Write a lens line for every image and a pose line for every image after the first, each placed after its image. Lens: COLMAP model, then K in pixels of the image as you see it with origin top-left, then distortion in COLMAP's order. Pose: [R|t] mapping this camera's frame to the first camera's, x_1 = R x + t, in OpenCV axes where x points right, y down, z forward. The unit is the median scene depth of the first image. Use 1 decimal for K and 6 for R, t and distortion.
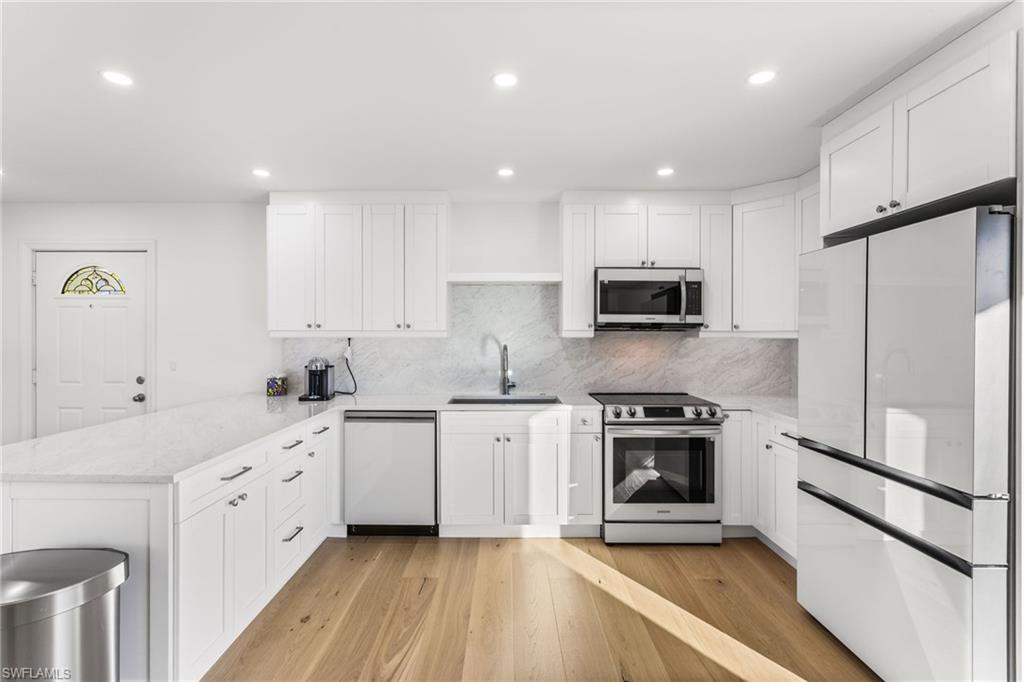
lens RADIAL K [[484.1, 0, 512.0], [0, 484.1, 341.0], [0, 0, 1]] dist [-0.000007, 0.000393]
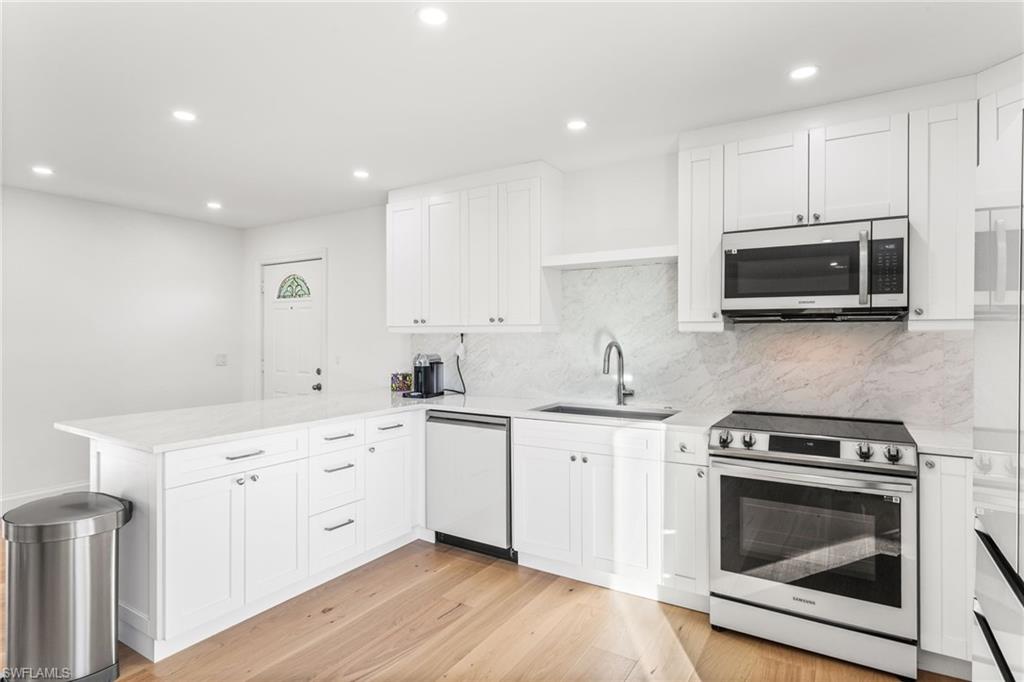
lens RADIAL K [[549.5, 0, 512.0], [0, 549.5, 341.0], [0, 0, 1]] dist [0.000207, 0.000312]
pose [[0.845567, 0.003245, -0.533859, 0.342609], [-0.004590, 0.999989, -0.001191, 0.008934], [0.533849, 0.003457, 0.845573, 0.158555]]
